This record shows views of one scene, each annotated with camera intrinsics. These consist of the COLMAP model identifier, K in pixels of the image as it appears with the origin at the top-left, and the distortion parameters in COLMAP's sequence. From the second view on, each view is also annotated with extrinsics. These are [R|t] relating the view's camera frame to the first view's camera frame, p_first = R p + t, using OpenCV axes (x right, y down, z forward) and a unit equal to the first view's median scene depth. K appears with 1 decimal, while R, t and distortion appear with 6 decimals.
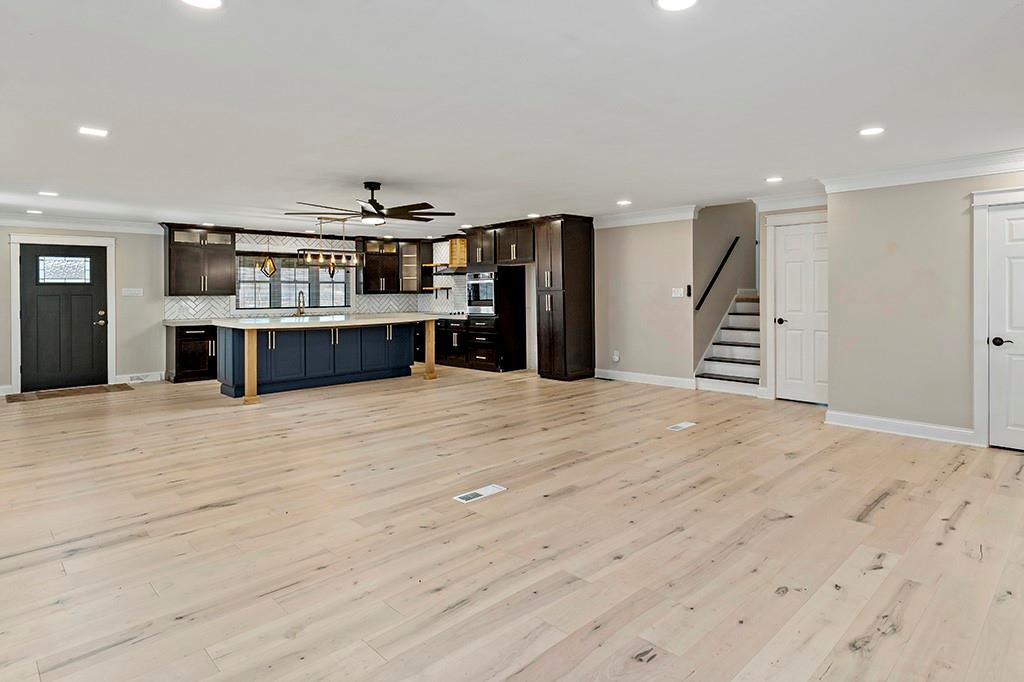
lens RADIAL K [[554.2, 0, 558.9], [0, 554.2, 296.4], [0, 0, 1]] dist [-0.006510, 0.002577]
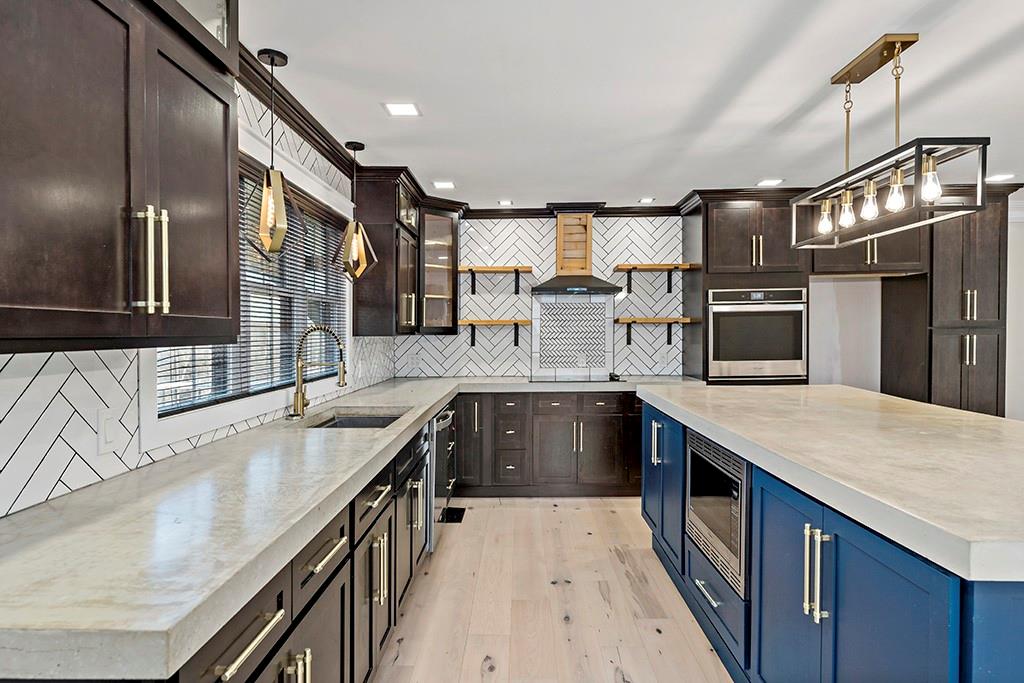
lens RADIAL K [[582.4, 0, 512.0], [0, 582.4, 342.6], [0, 0, 1]] dist [-0.004720, 0.004345]
pose [[0.746880, -0.009517, 0.664891, -0.730031], [0.006106, 0.999954, 0.007454, -0.002560], [-0.664931, -0.001508, 0.746903, 0.908131]]
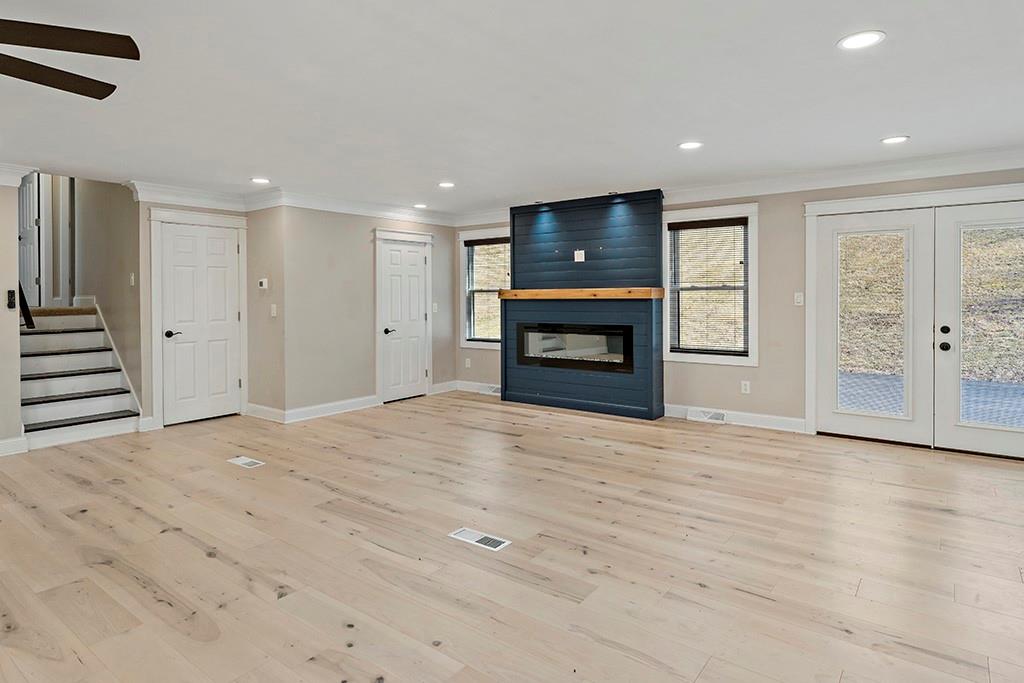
lens RADIAL K [[576.6, 0, 528.0], [0, 576.6, 301.6], [0, 0, 1]] dist [0.000842, -0.001217]
pose [[-0.117115, -0.000906, 0.993118, -0.445675], [0.021676, 0.999759, 0.003468, 0.002847], [-0.992882, 0.021933, -0.117067, 0.459382]]
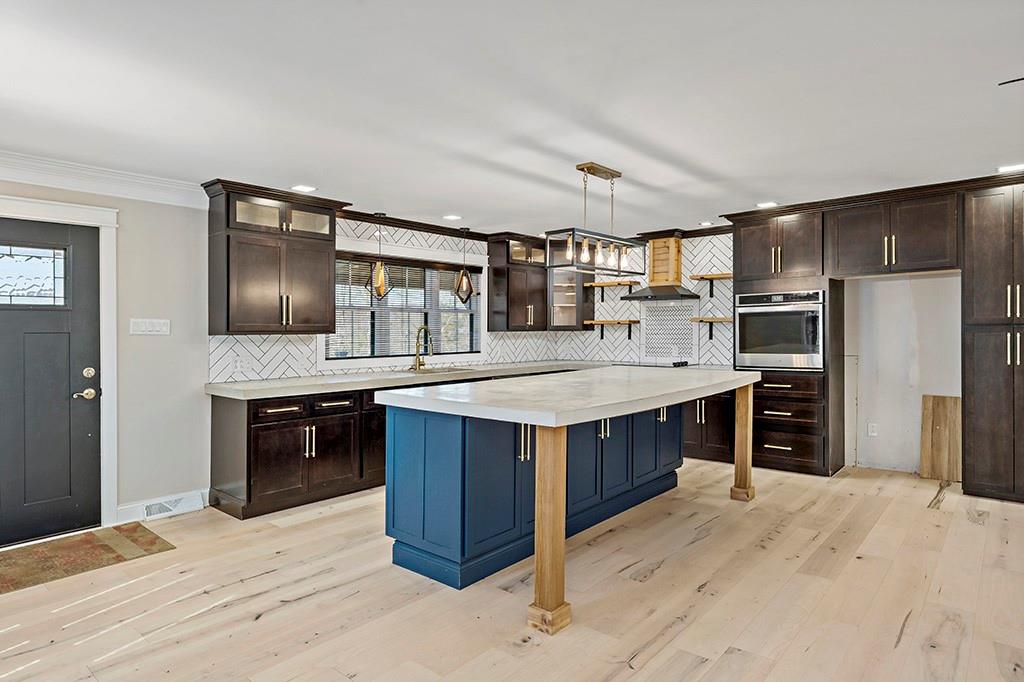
lens RADIAL K [[582.4, 0, 511.5], [0, 582.4, 334.4], [0, 0, 1]] dist [-0.004720, 0.004345]
pose [[0.999413, -0.000010, 0.034265, -0.497434], [0.000015, 1.000000, -0.000159, -0.001174], [-0.034265, 0.000159, 0.999413, 0.510072]]
